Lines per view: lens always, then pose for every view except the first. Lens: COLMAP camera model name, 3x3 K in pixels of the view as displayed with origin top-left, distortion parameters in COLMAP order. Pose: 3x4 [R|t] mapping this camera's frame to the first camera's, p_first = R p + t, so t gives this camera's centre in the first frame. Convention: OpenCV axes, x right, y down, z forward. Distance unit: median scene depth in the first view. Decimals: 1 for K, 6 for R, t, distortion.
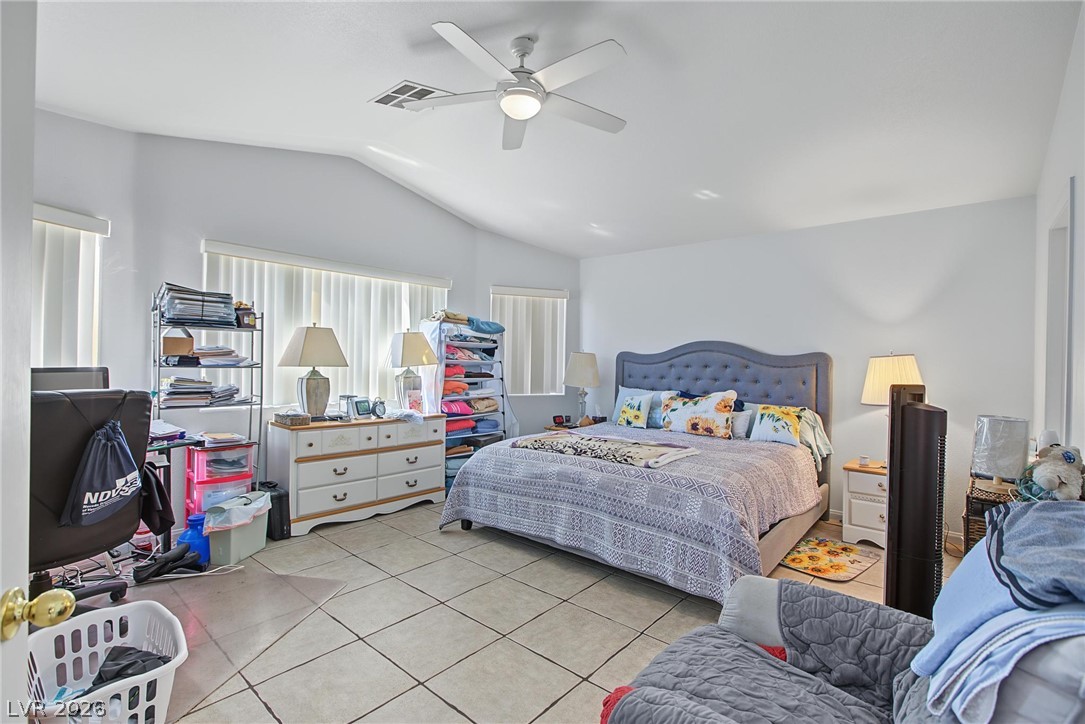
lens RADIAL K [[495.1, 0, 538.6], [0, 495.1, 361.6], [0, 0, 1]] dist [-0.011502, 0.001571]
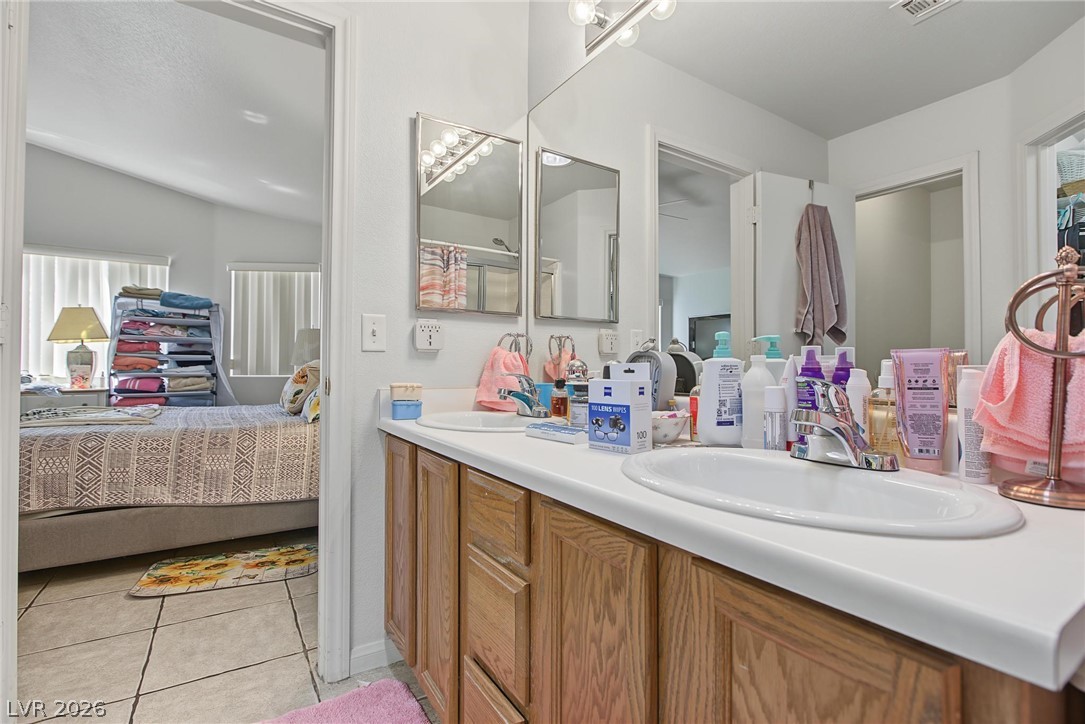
lens RADIAL K [[495.1, 0, 538.6], [0, 495.1, 361.6], [0, 0, 1]] dist [-0.011502, 0.001571]
pose [[0.956934, -0.022172, -0.289458, 0.883529], [0.015277, 0.999544, -0.026058, 0.086669], [0.289904, 0.020514, 0.956836, 0.309946]]
